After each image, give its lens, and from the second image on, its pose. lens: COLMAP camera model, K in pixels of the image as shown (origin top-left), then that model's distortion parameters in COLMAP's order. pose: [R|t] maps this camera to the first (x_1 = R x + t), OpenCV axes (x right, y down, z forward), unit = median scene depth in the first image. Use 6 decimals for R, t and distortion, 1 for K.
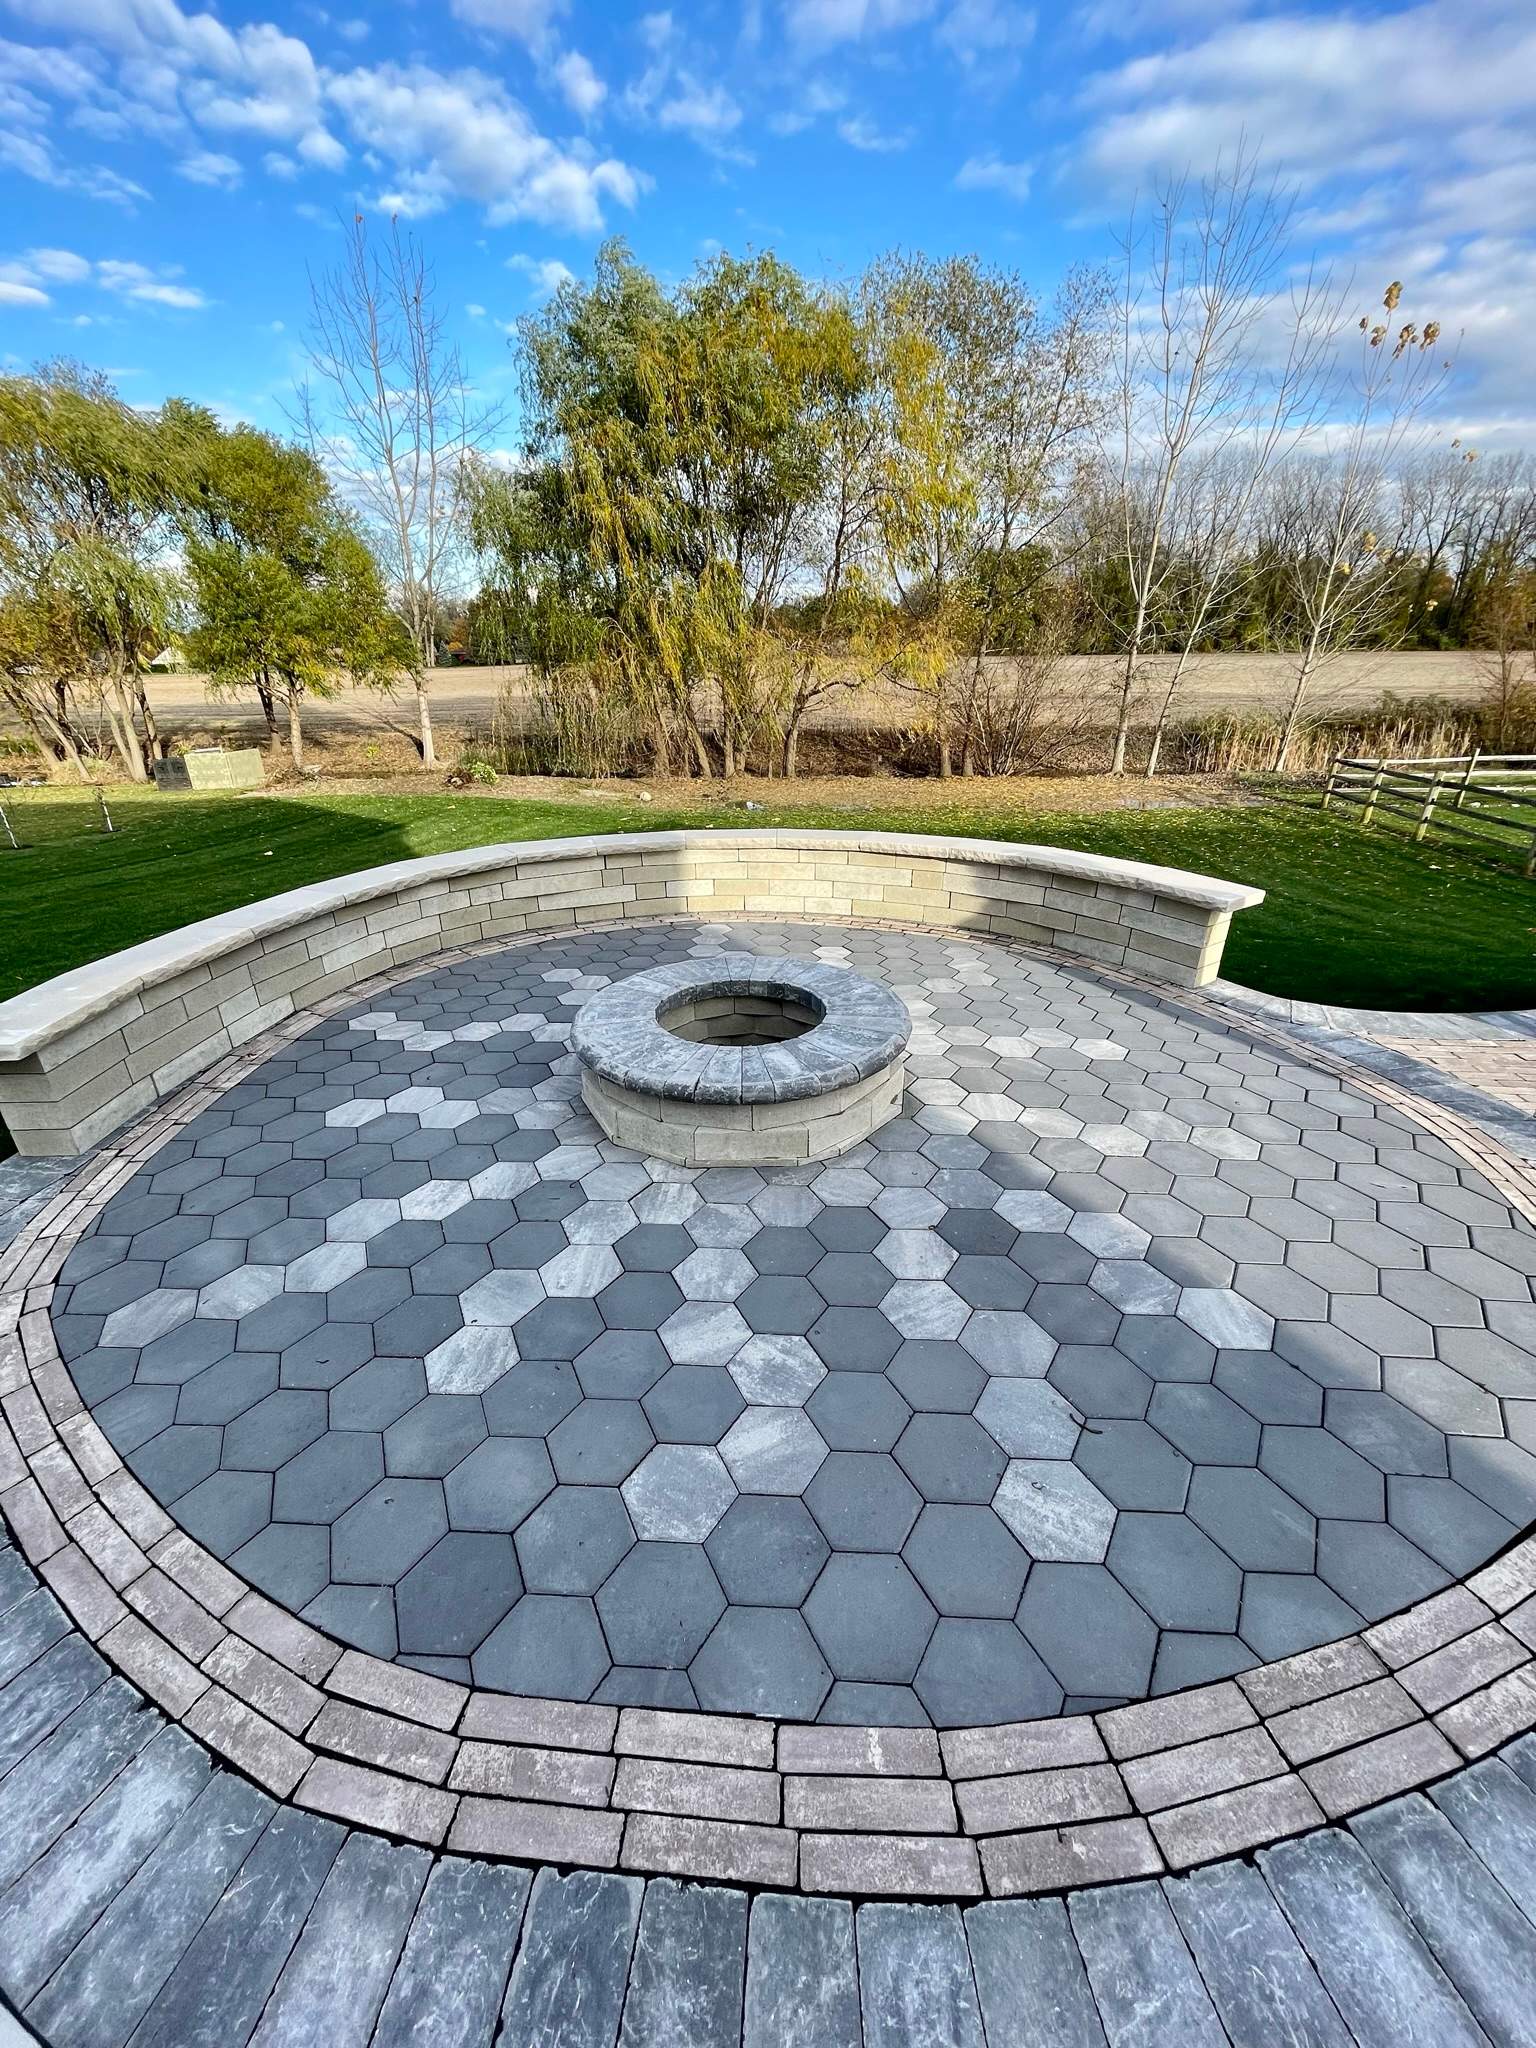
lens RADIAL K [[828.0, 0, 768.0], [0, 828.0, 1024.0], [0, 0, 1]] dist [0.006678, 0.000452]
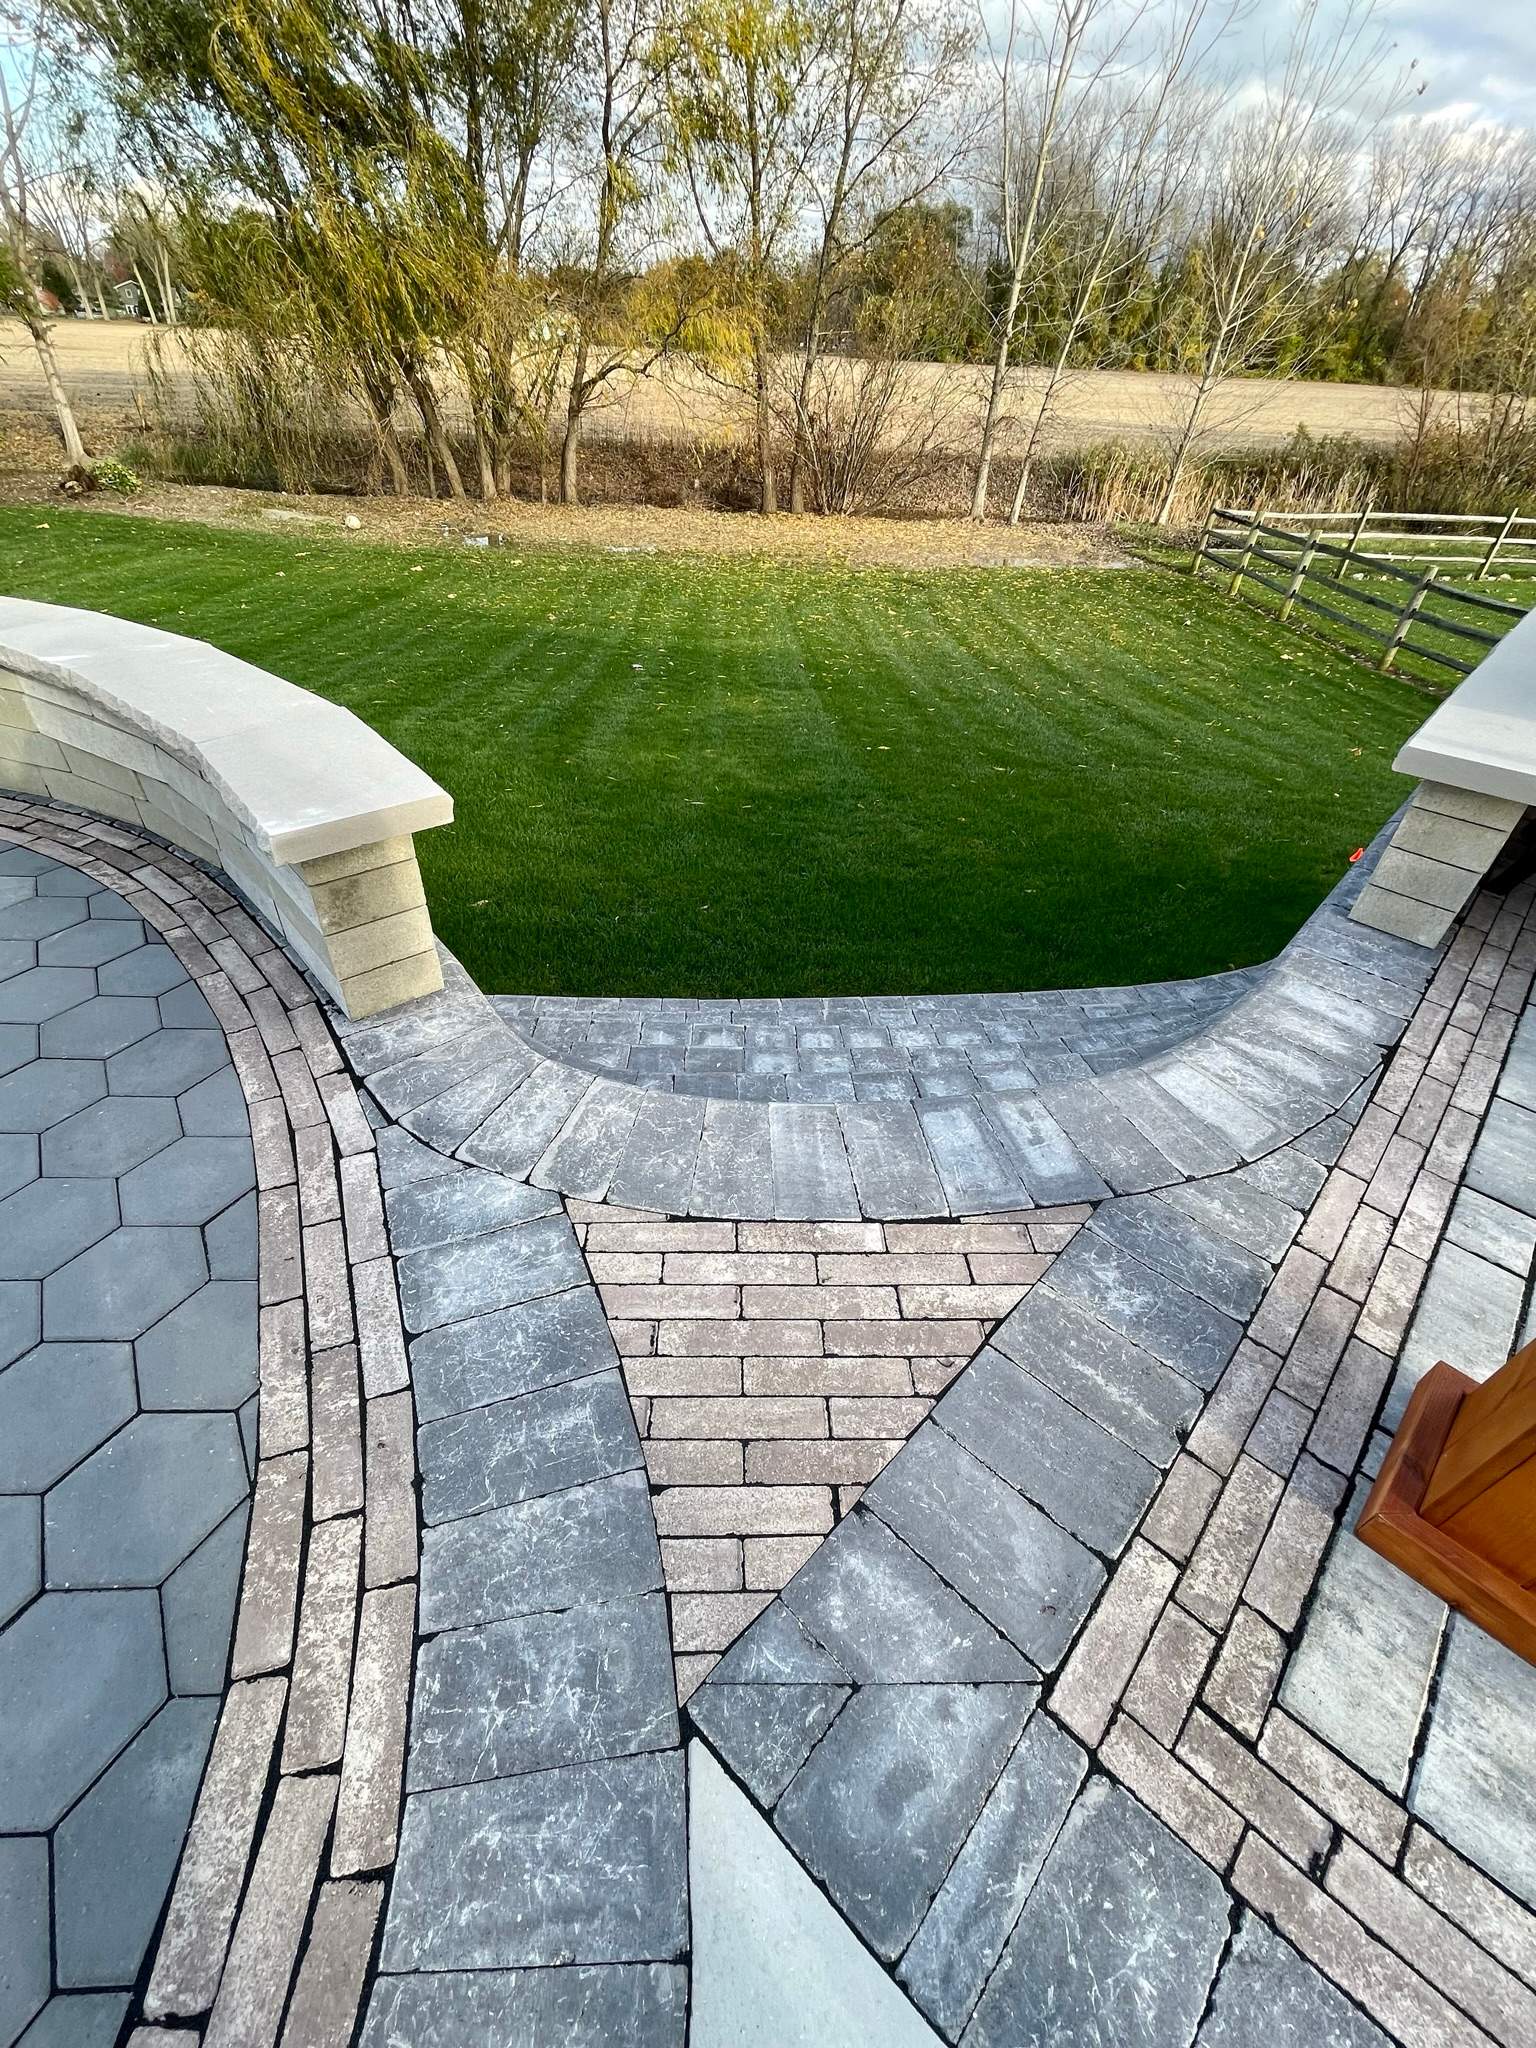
lens RADIAL K [[844.5, 0, 768.0], [0, 844.5, 1024.0], [0, 0, 1]] dist [0.012075, -0.006801]
pose [[0.993462, -0.021889, 0.112049, 0.111930], [-0.006775, 0.968415, 0.249252, -0.025159], [-0.113966, -0.248382, 0.961935, 0.092563]]
